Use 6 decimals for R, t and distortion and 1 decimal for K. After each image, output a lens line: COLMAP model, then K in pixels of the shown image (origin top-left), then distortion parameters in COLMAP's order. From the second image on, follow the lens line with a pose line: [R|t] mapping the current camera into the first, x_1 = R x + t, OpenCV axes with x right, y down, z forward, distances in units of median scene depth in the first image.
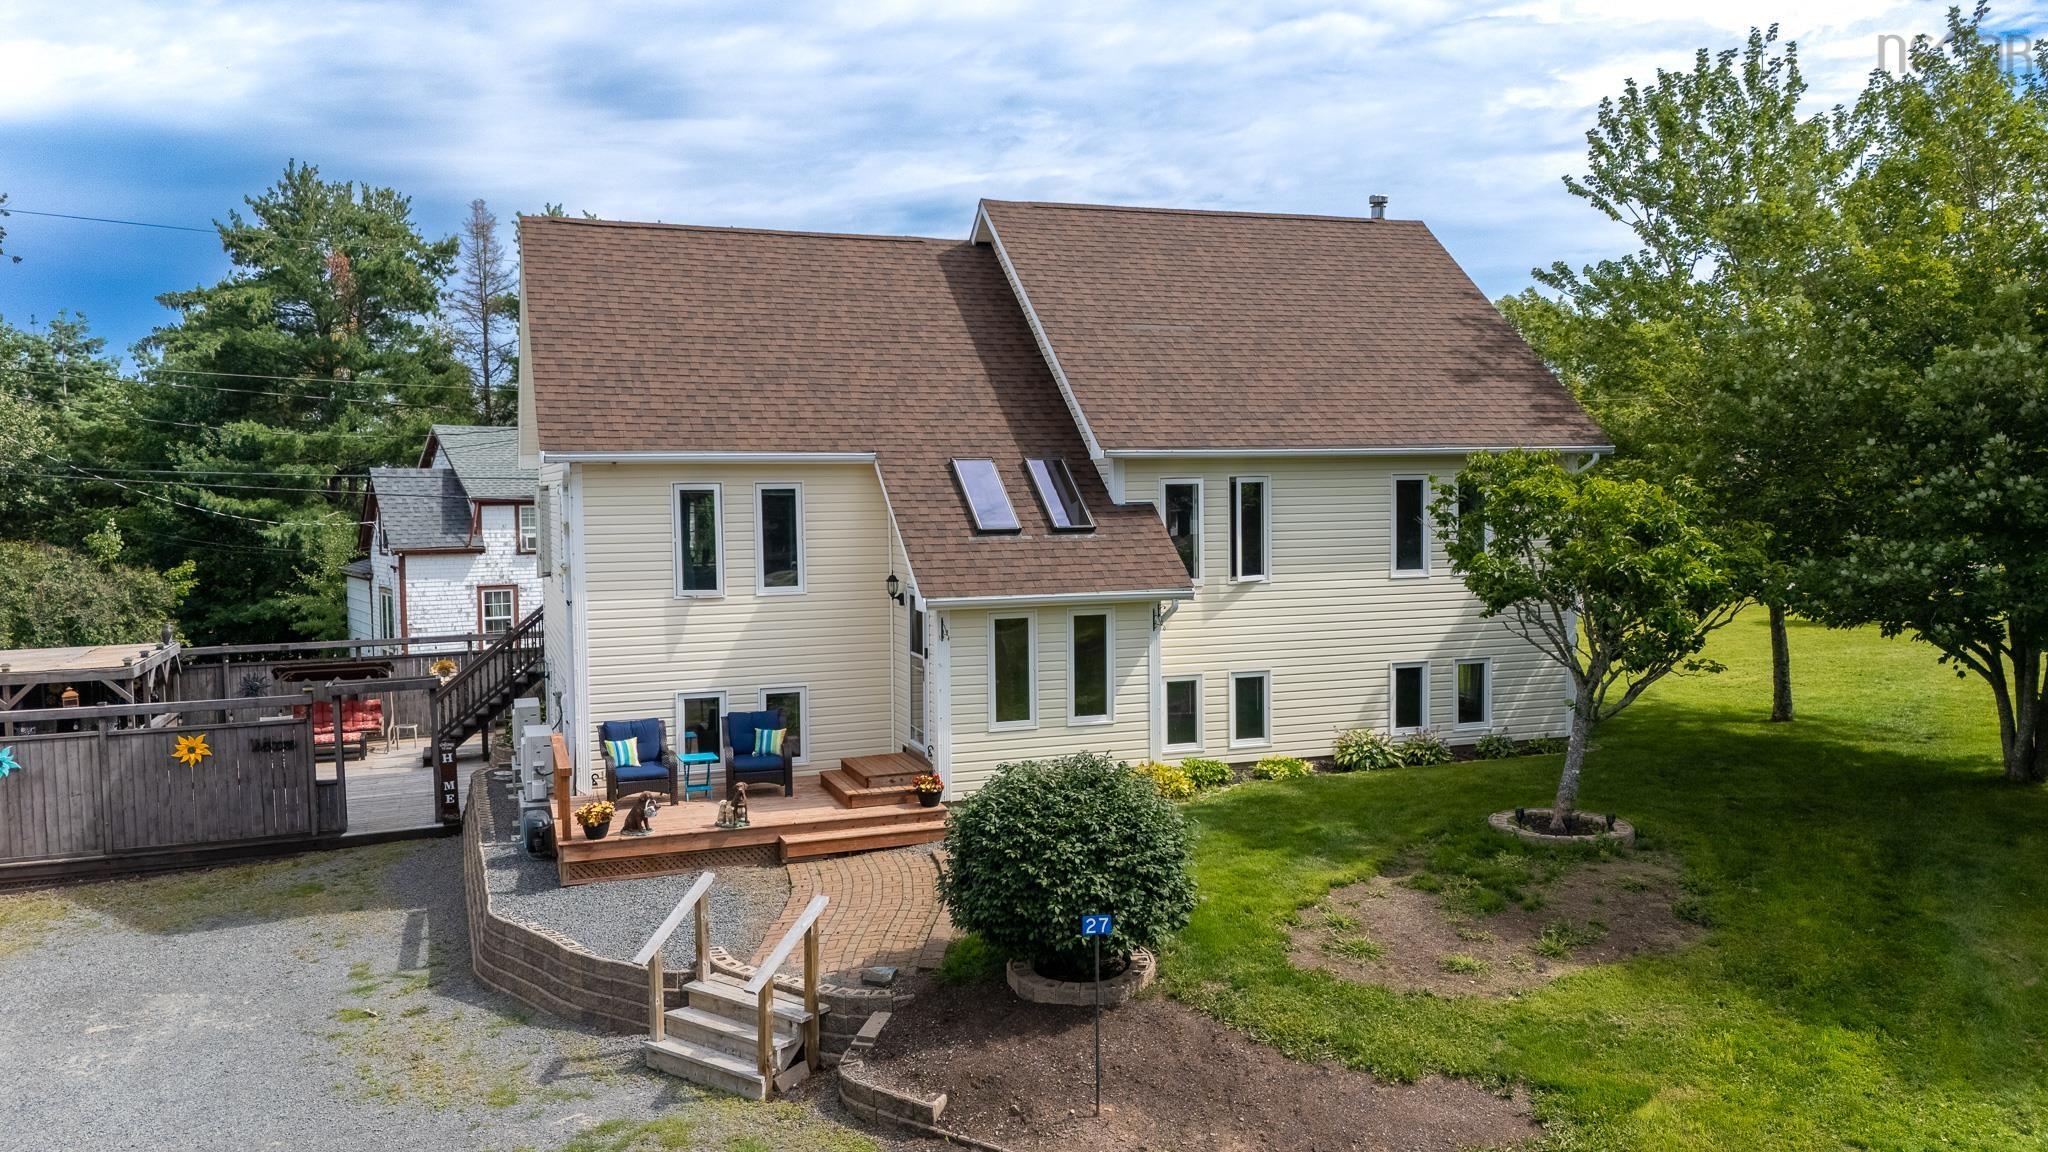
lens RADIAL K [[1523.6, 0, 1024.0], [0, 1523.6, 576.0], [0, 0, 1]] dist [0.086741, -0.089540]
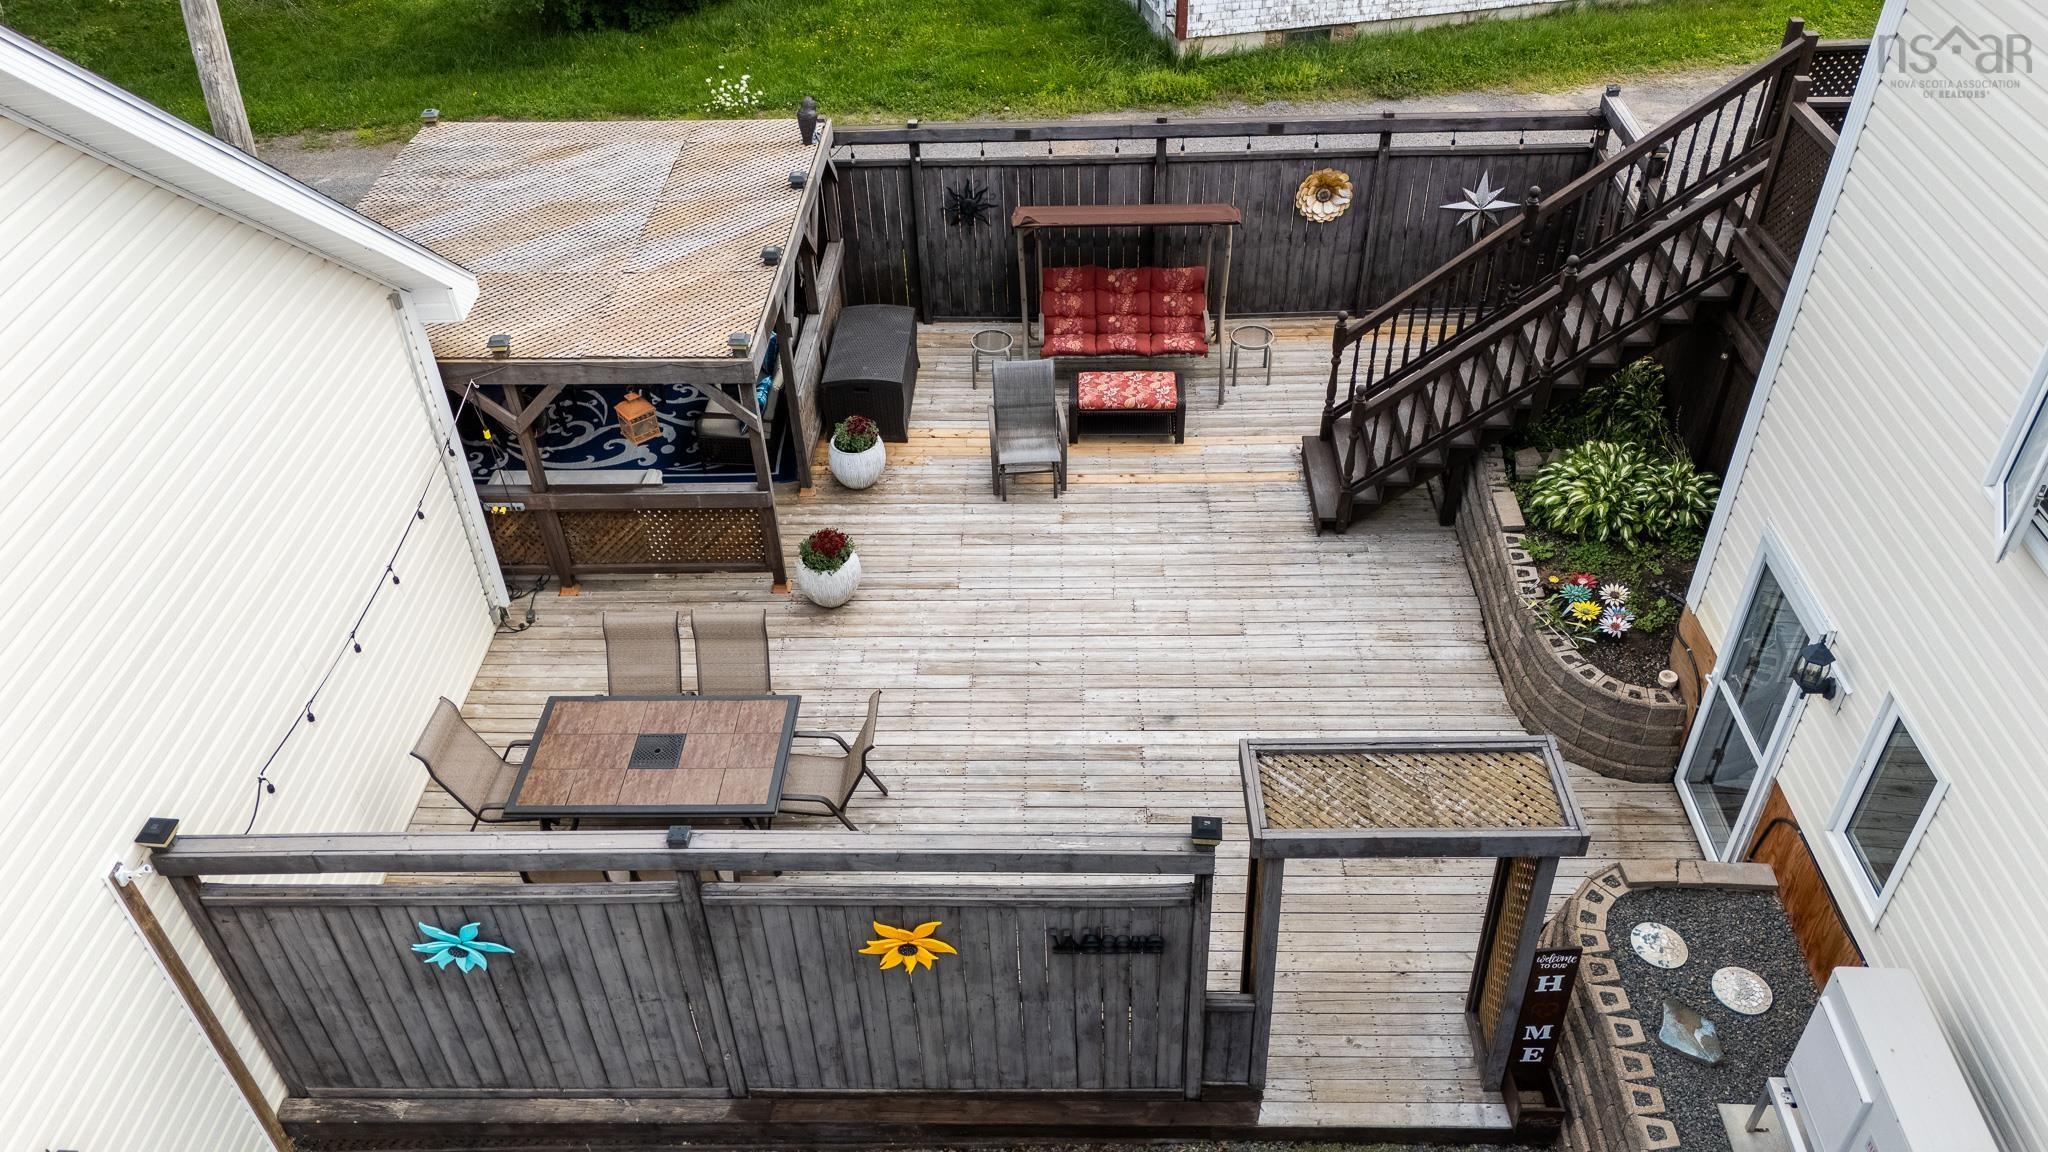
lens RADIAL K [[1516.8, 0, 1024.4], [0, 1516.8, 571.3], [0, 0, 1]] dist [0.047356, -0.027231]
pose [[0.929063, 0.225687, -0.293099, -0.454422], [-0.009746, 0.806986, 0.590490, -0.178519], [0.369793, -0.545746, 0.751941, 0.841457]]
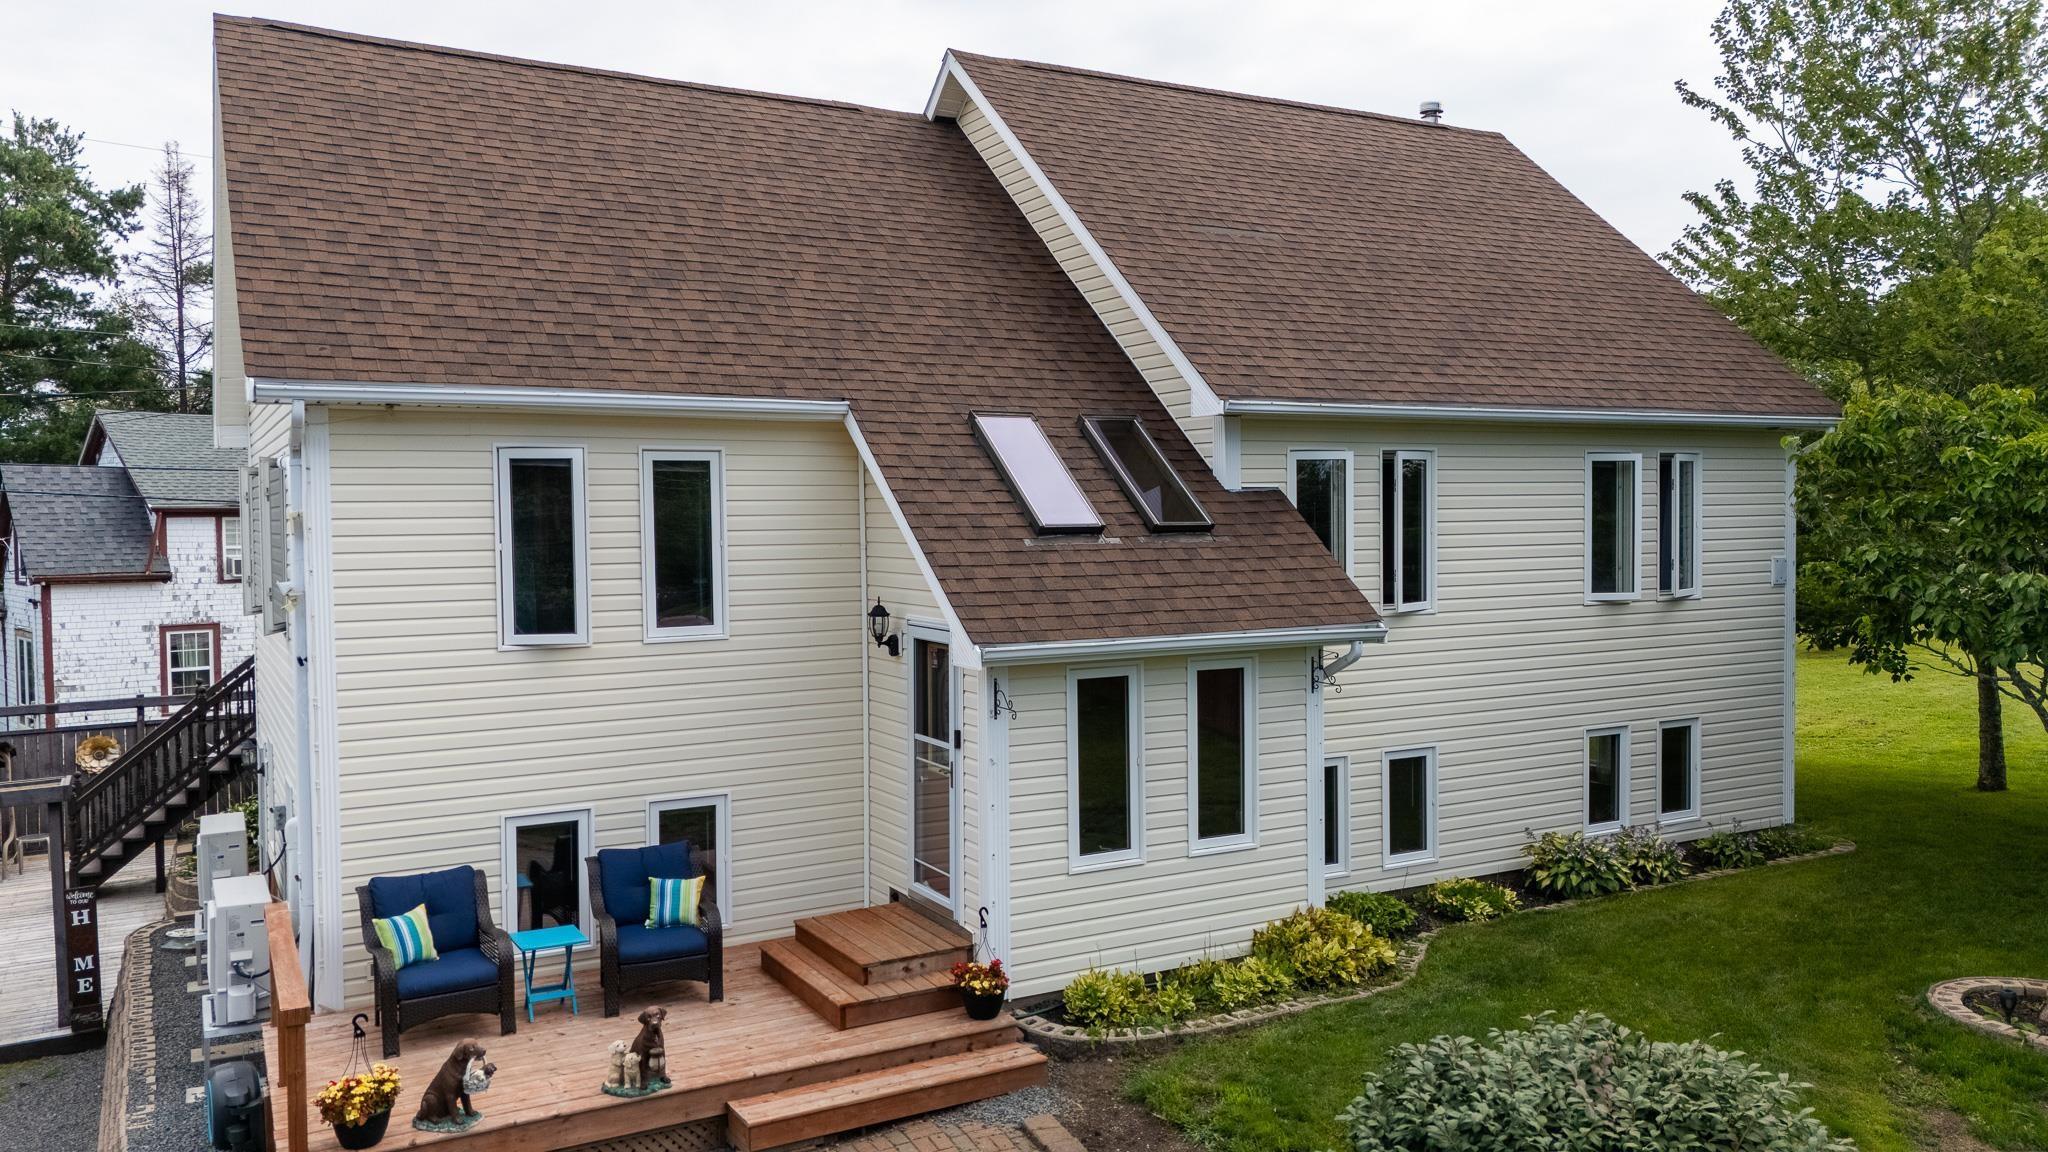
lens RADIAL K [[1516.8, 0, 1024.4], [0, 1516.8, 571.3], [0, 0, 1]] dist [0.047356, -0.027231]
pose [[0.987190, -0.004047, 0.159500, -0.120214], [0.007712, 0.999720, -0.022364, -0.000279], [-0.159365, 0.023308, 0.986945, 0.390700]]
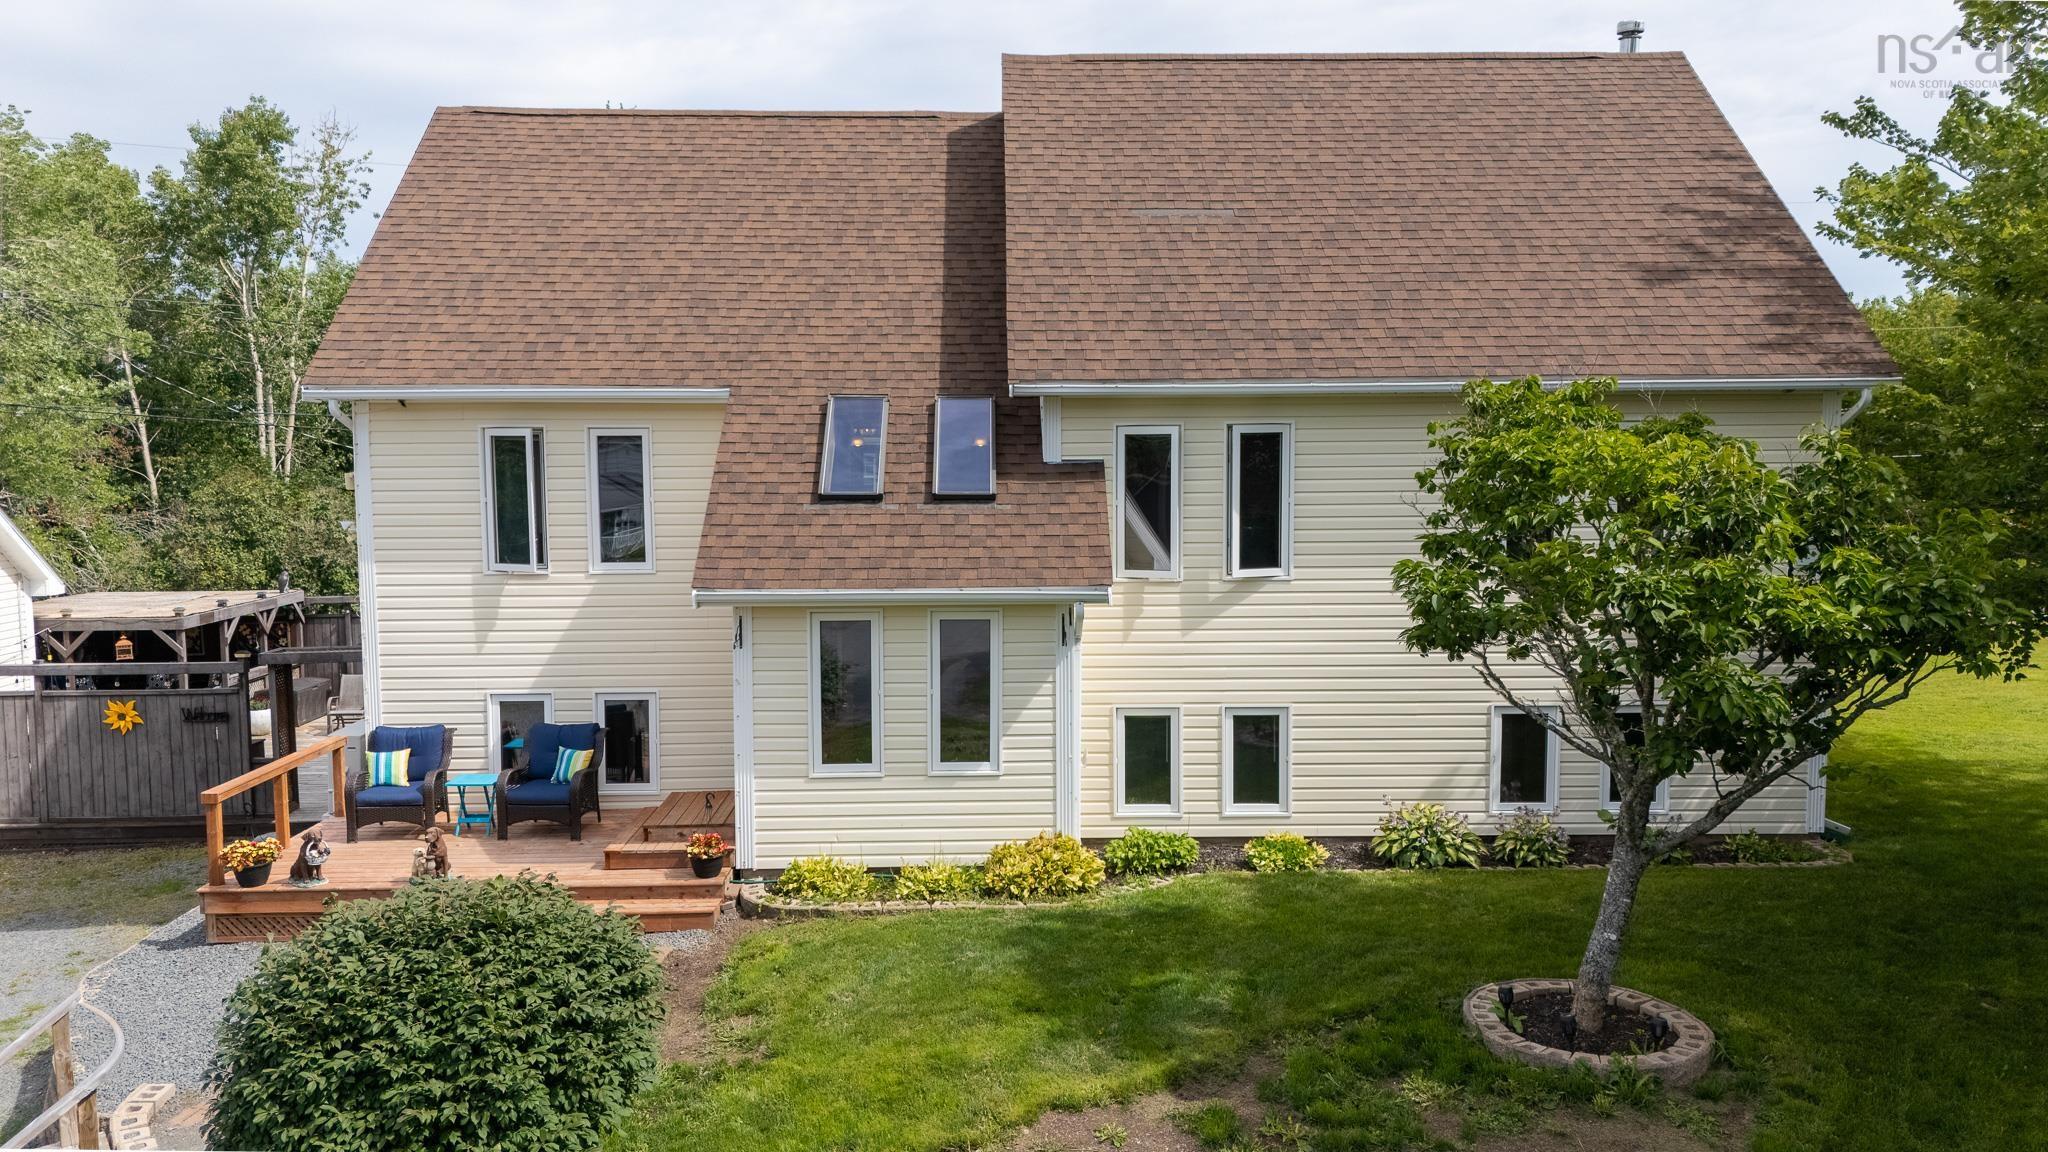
lens RADIAL K [[1546.5, 0, 1024.0], [0, 1546.5, 576.0], [0, 0, 1]] dist [0.054302, -0.034378]
pose [[0.947751, 0.037011, -0.316858, 0.274013], [-0.026844, 0.998977, 0.036392, -0.019739], [0.317881, -0.025985, 0.947775, 0.312299]]
